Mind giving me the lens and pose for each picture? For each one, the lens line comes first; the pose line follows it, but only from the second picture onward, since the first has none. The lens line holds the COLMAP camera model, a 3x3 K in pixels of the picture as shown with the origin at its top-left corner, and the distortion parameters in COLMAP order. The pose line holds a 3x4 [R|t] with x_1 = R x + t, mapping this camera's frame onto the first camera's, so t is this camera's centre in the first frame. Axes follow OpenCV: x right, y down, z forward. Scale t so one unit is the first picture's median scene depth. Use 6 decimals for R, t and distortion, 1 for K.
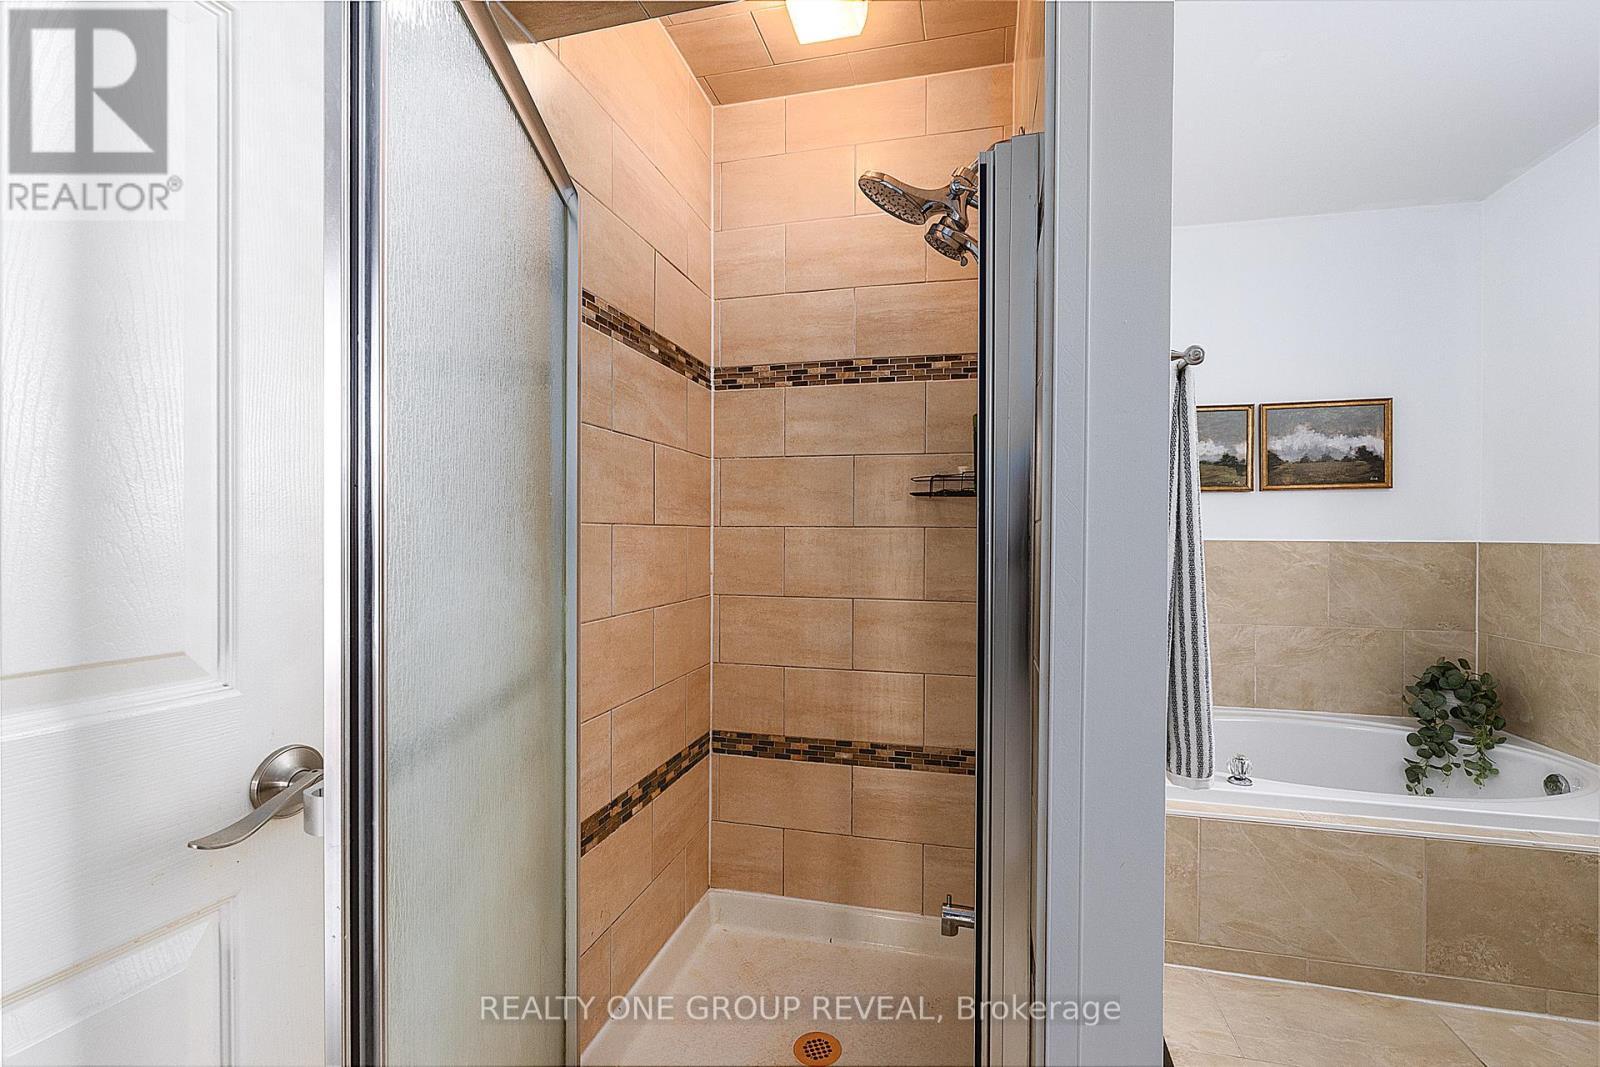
lens RADIAL K [[712.3, 0, 803.6], [0, 712.3, 557.5], [0, 0, 1]] dist [-0.001404, -0.000547]
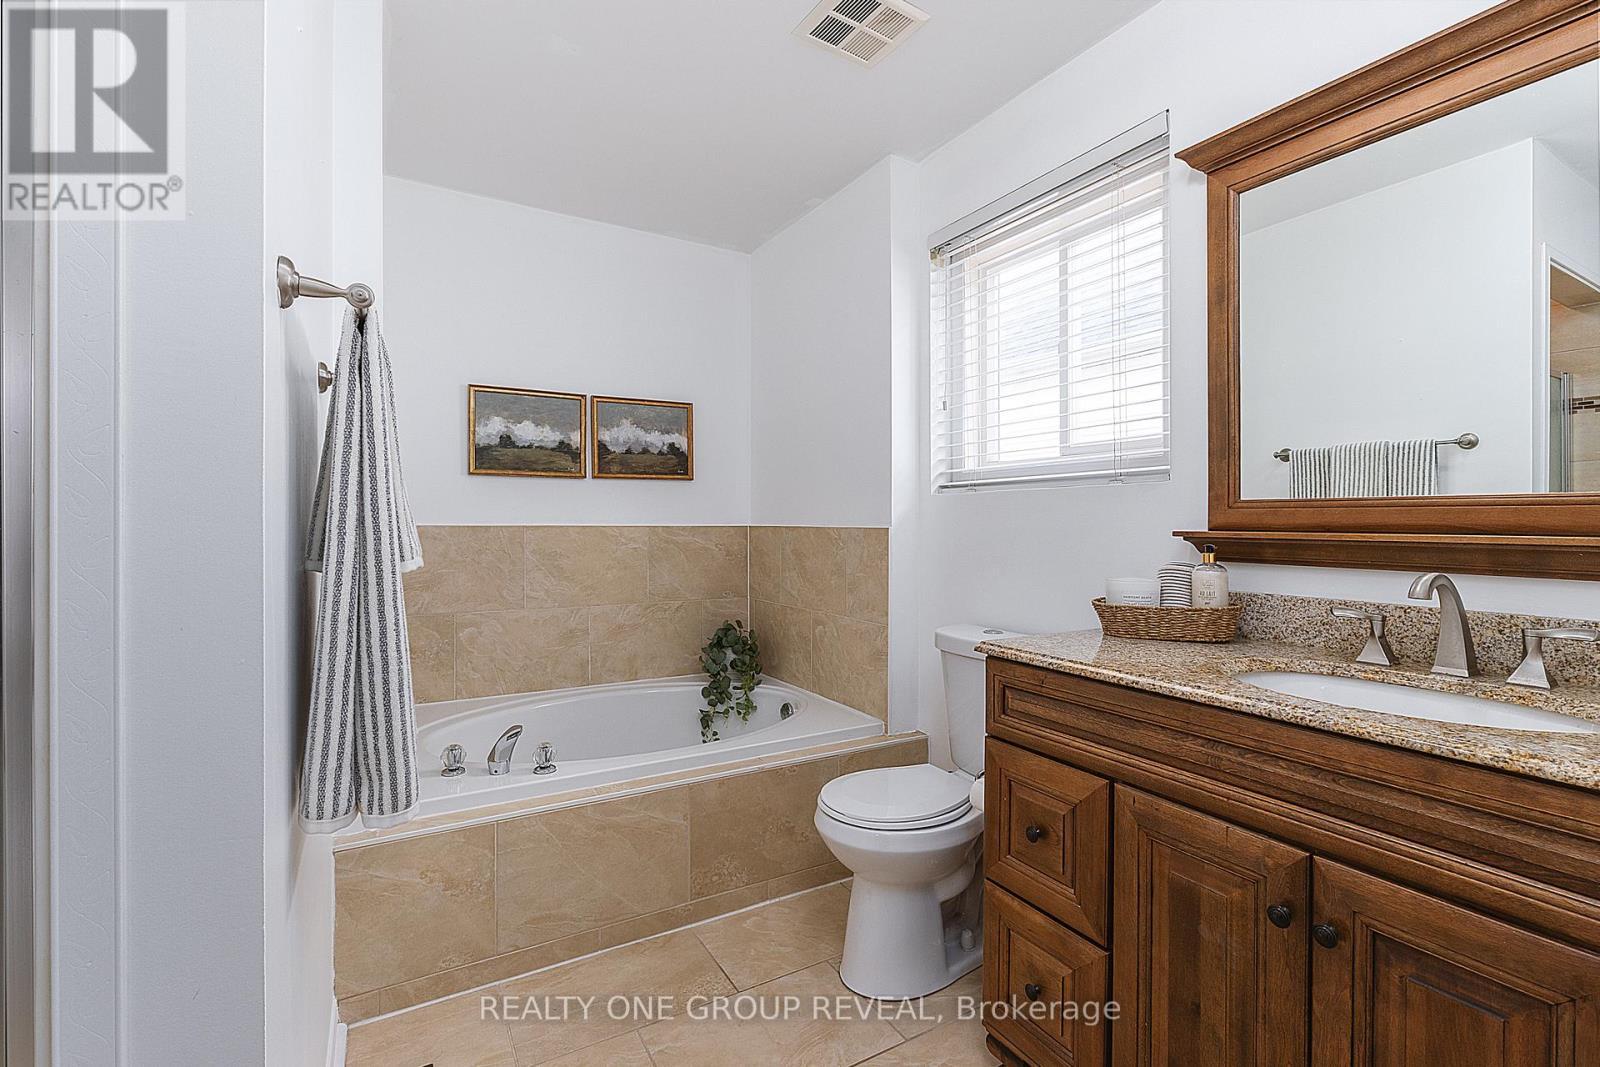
lens RADIAL K [[712.3, 0, 803.6], [0, 712.3, 557.5], [0, 0, 1]] dist [-0.001404, -0.000547]
pose [[0.716376, -0.038047, 0.696676, 0.156754], [0.024250, 0.999267, 0.029636, -0.000375], [-0.697292, -0.004336, 0.716774, 0.034649]]
